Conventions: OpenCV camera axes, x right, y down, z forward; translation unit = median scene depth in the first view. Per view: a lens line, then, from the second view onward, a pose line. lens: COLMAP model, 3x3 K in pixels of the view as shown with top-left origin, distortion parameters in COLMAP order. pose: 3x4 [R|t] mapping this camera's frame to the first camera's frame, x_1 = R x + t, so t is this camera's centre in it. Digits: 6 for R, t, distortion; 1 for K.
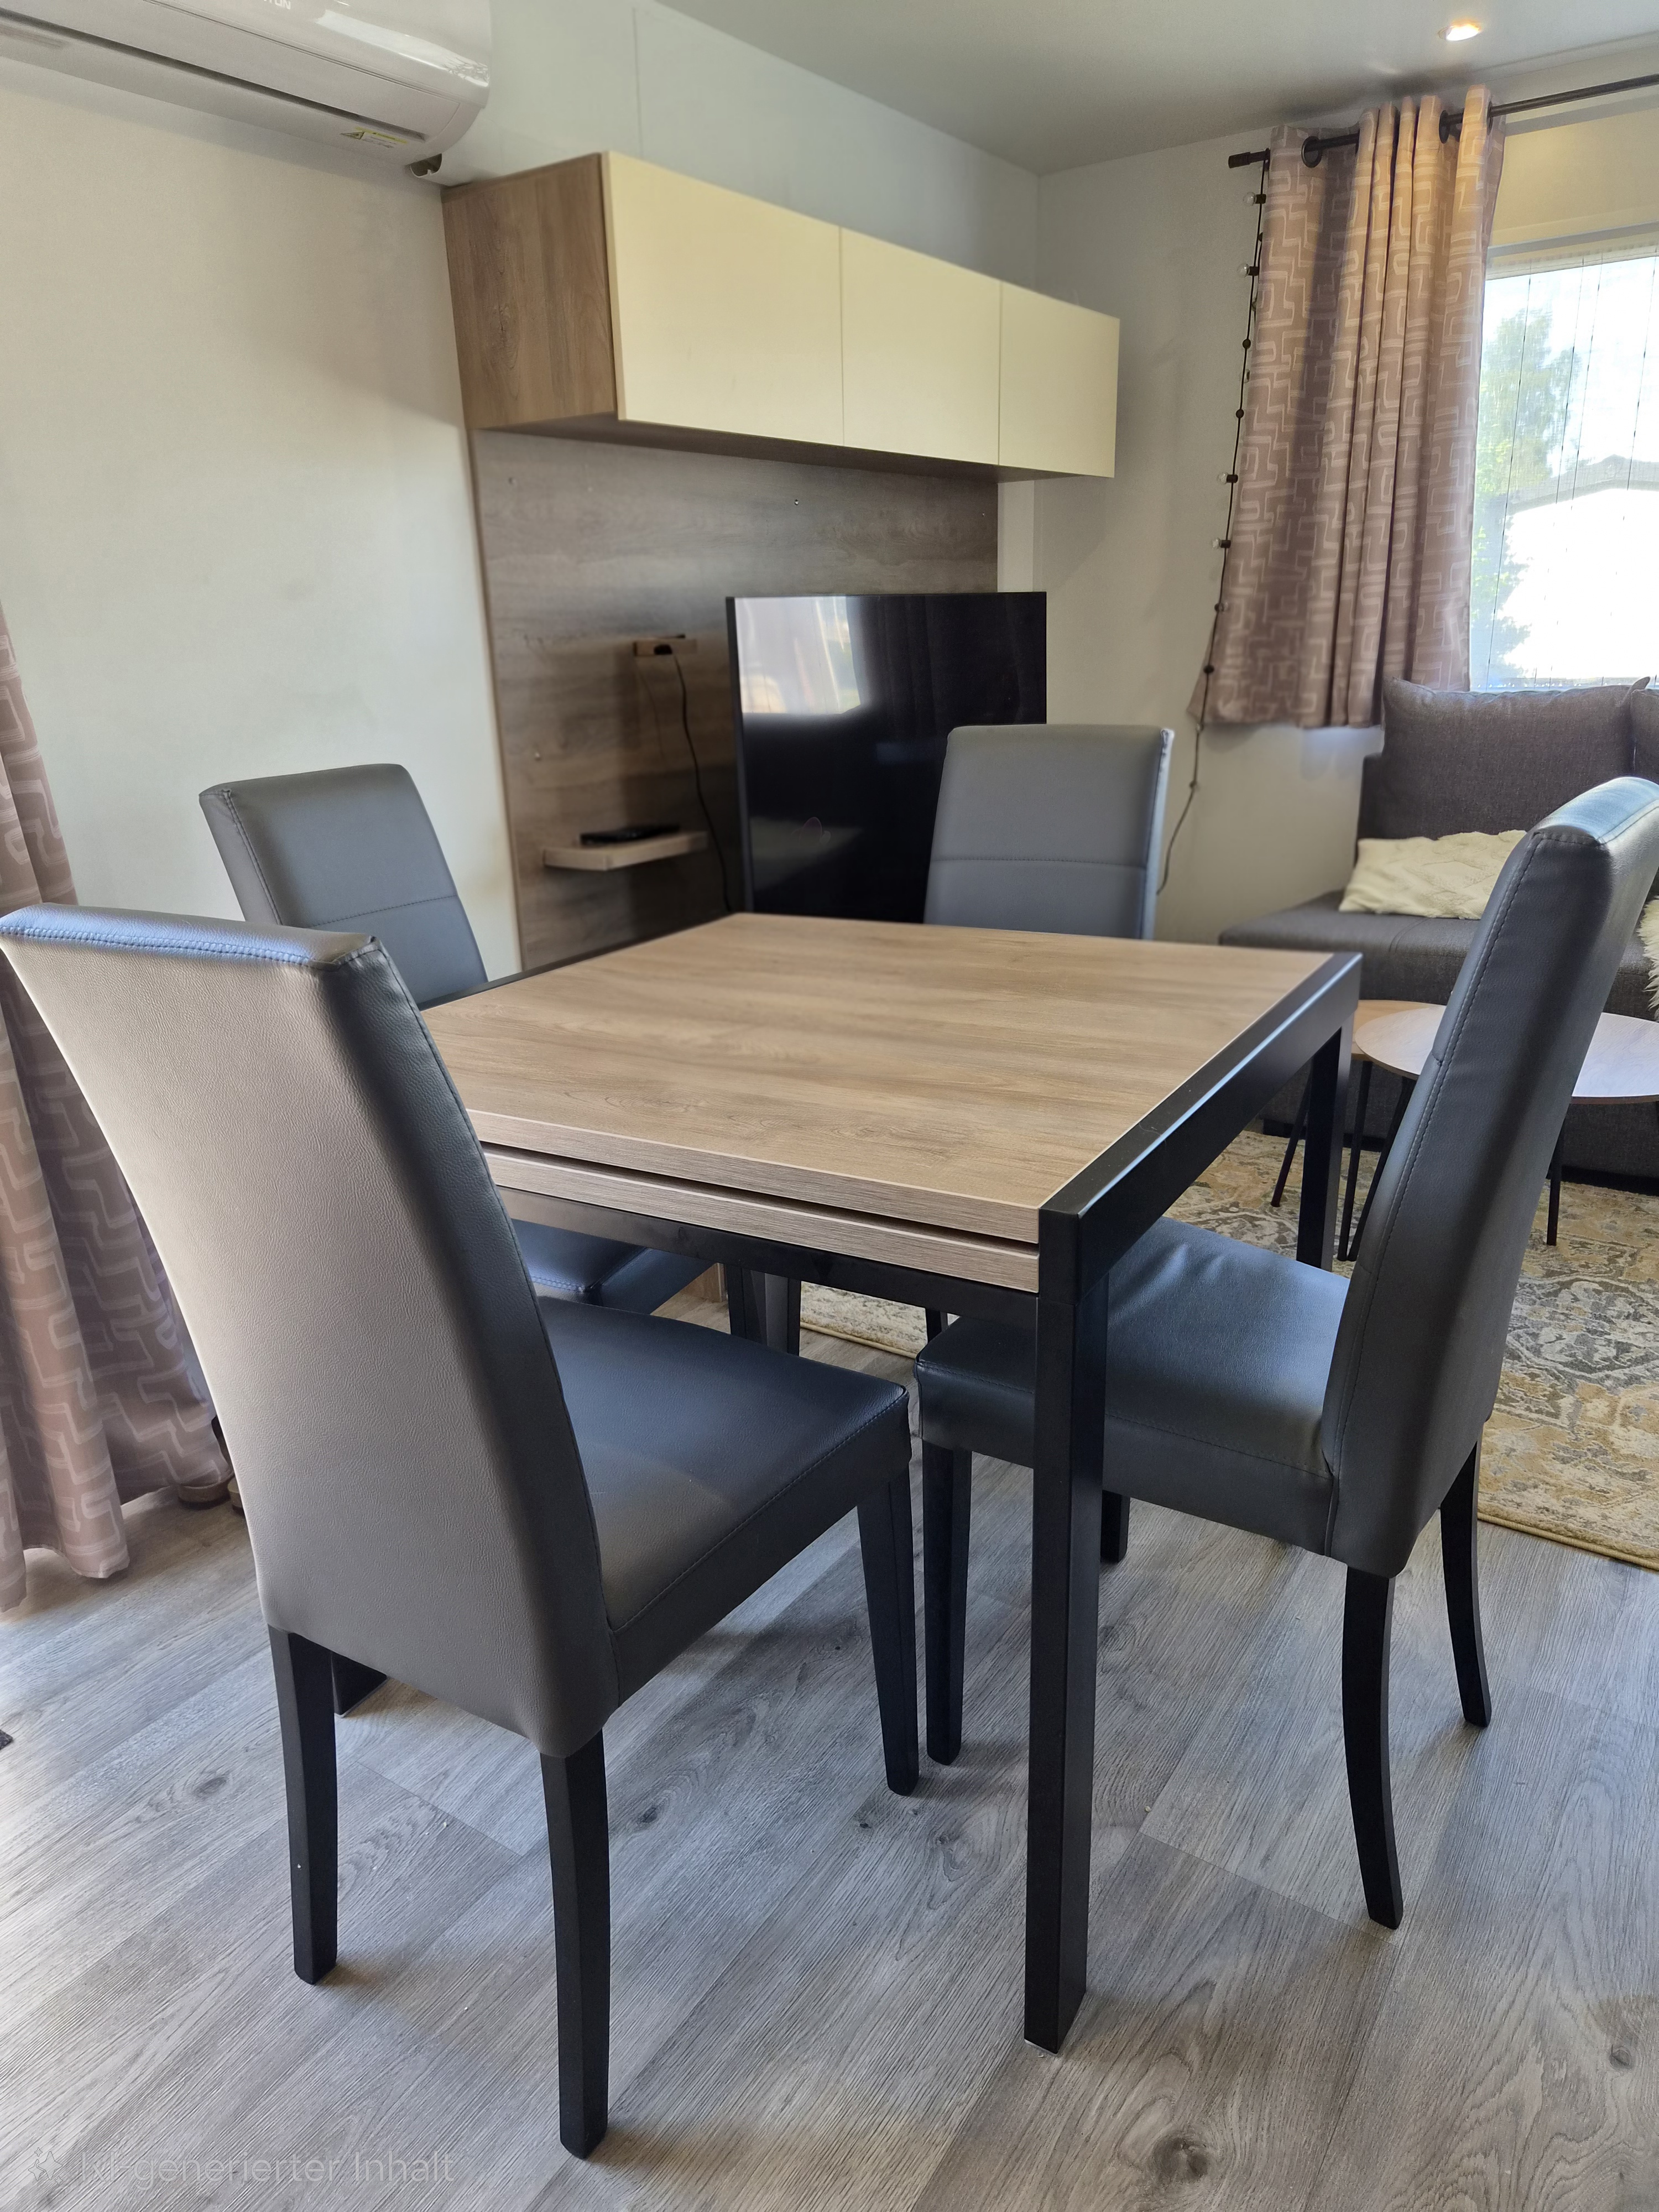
lens RADIAL K [[1483.8, 0, 826.9], [0, 1483.8, 1108.7], [0, 0, 1]] dist [0.039884, -0.022166]
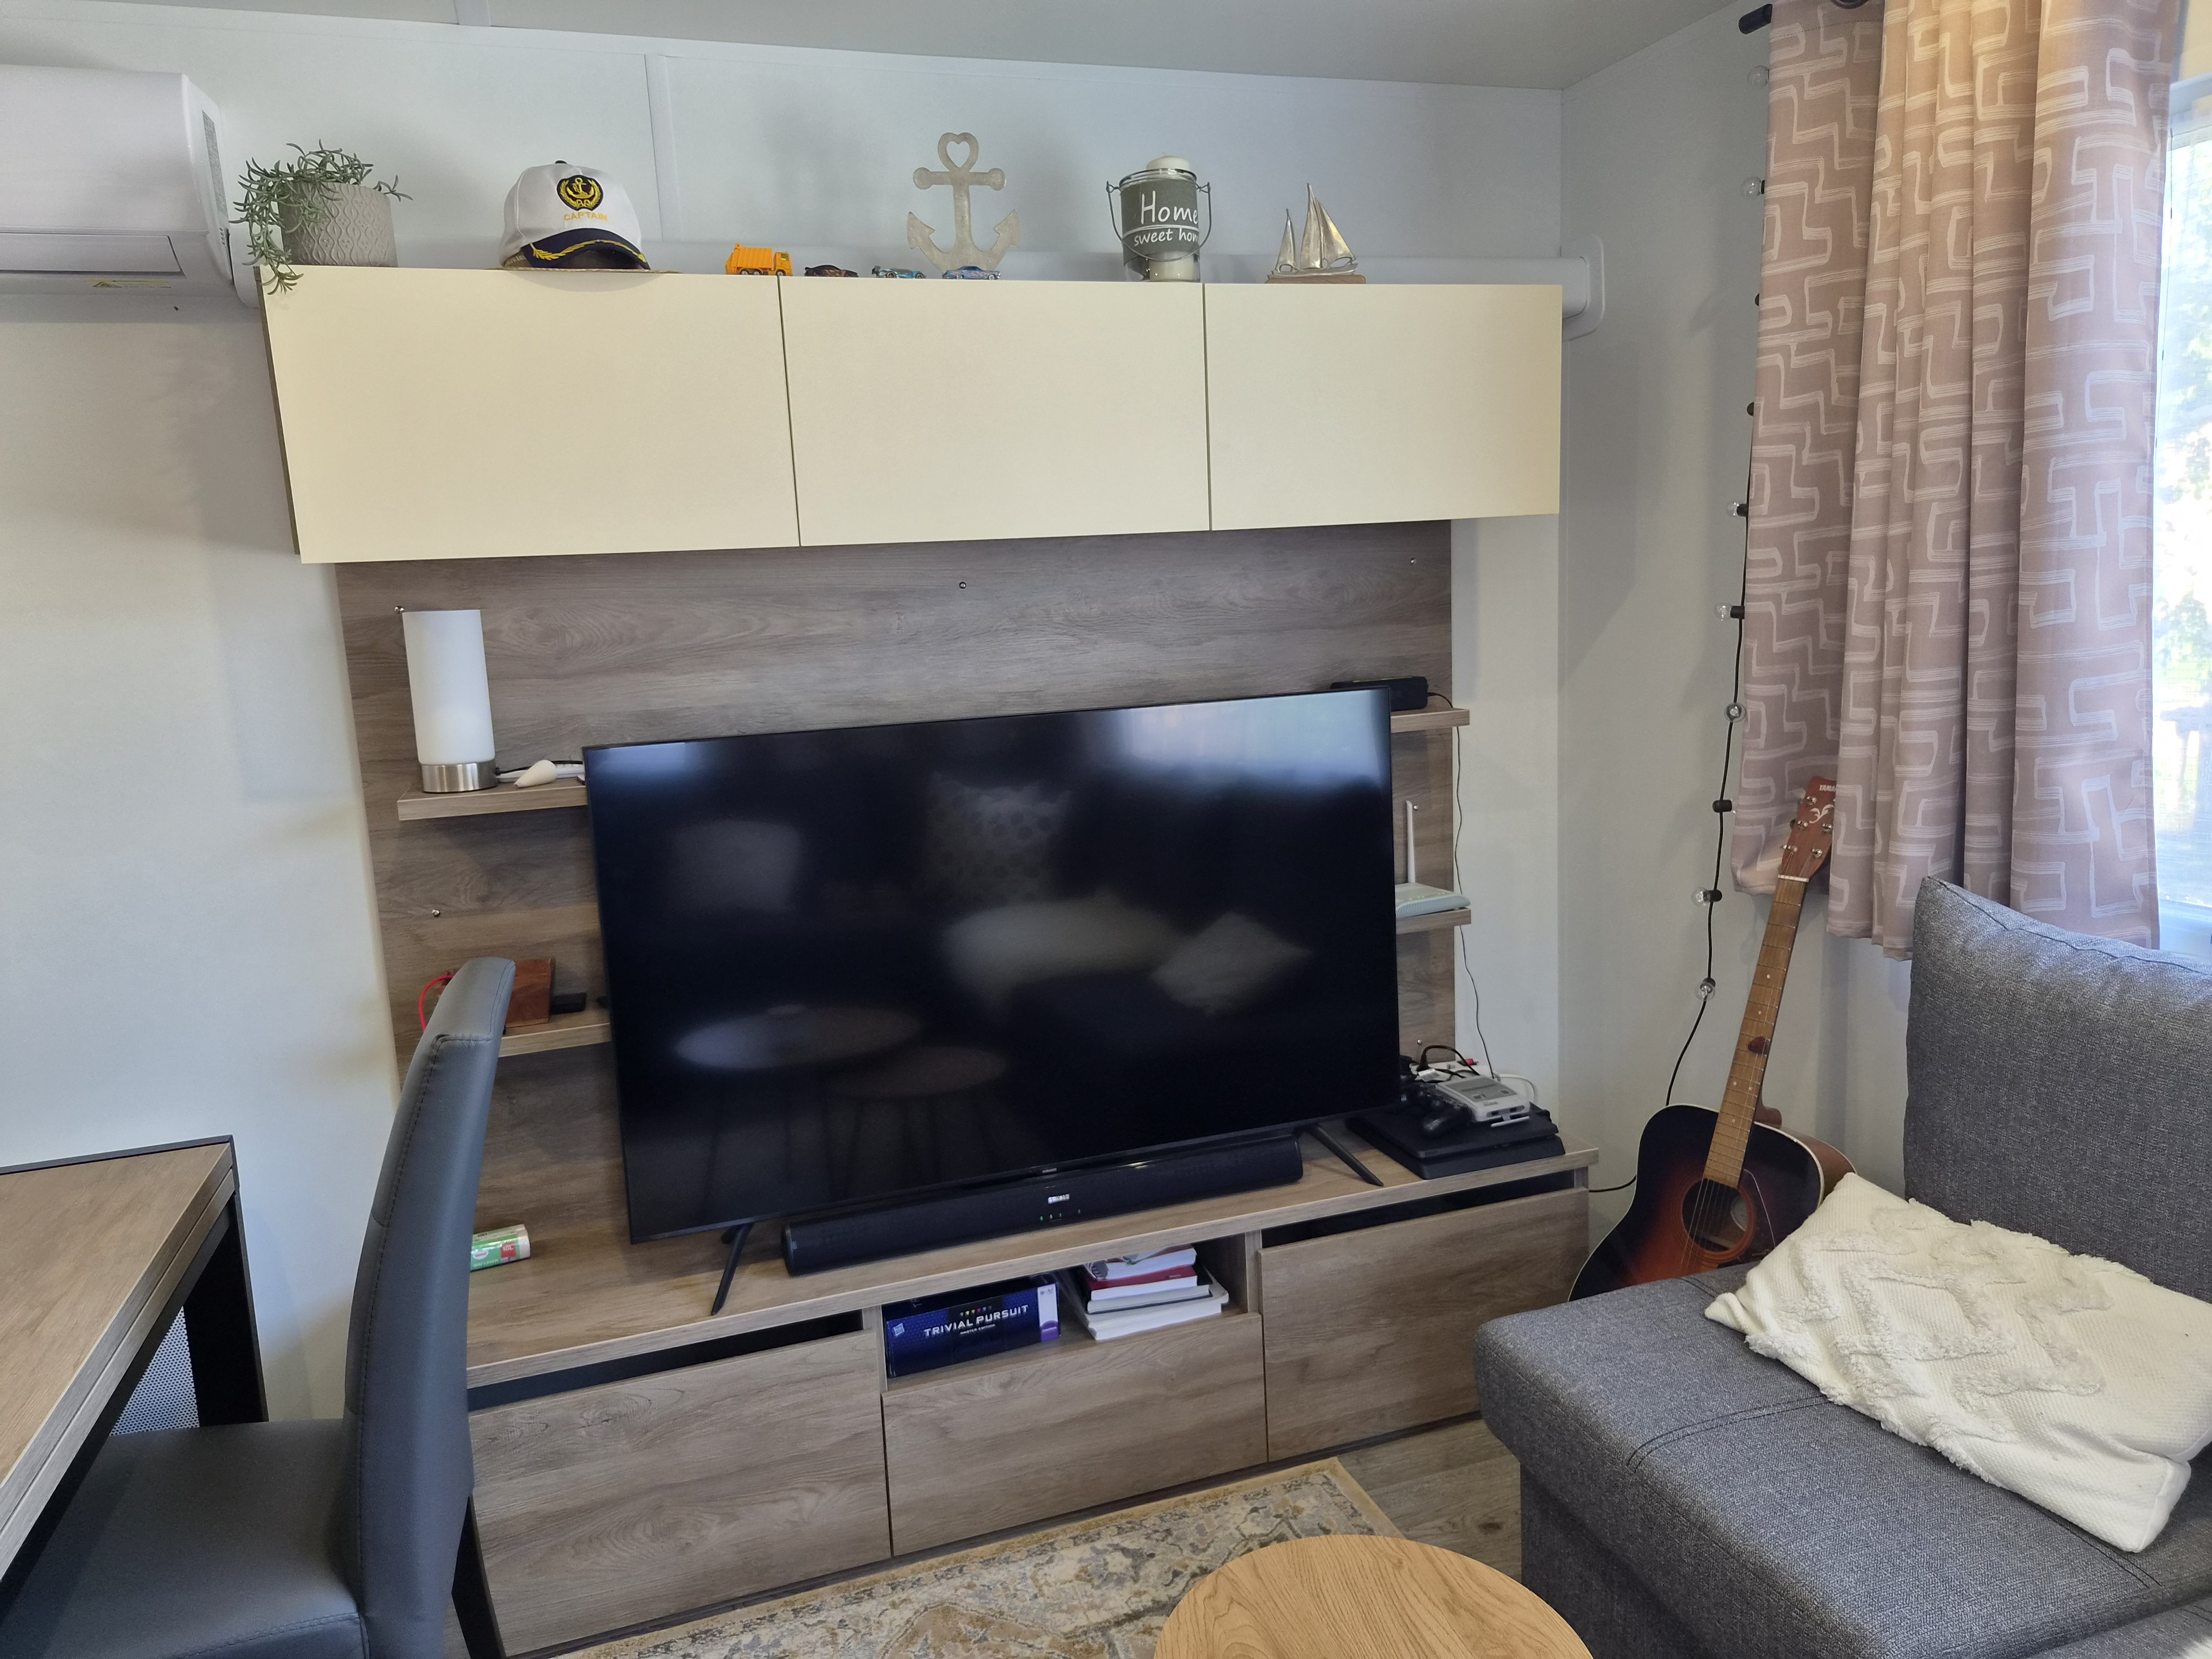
lens RADIAL K [[1483.8, 0, 1096.9], [0, 1483.8, 821.2], [0, 0, 1]] dist [0.039884, -0.022166]
pose [[0.798234, 0.094932, -0.594819, 0.457274], [-0.169511, 0.982996, -0.070596, -0.224508], [0.578003, 0.157181, 0.800754, 0.411354]]
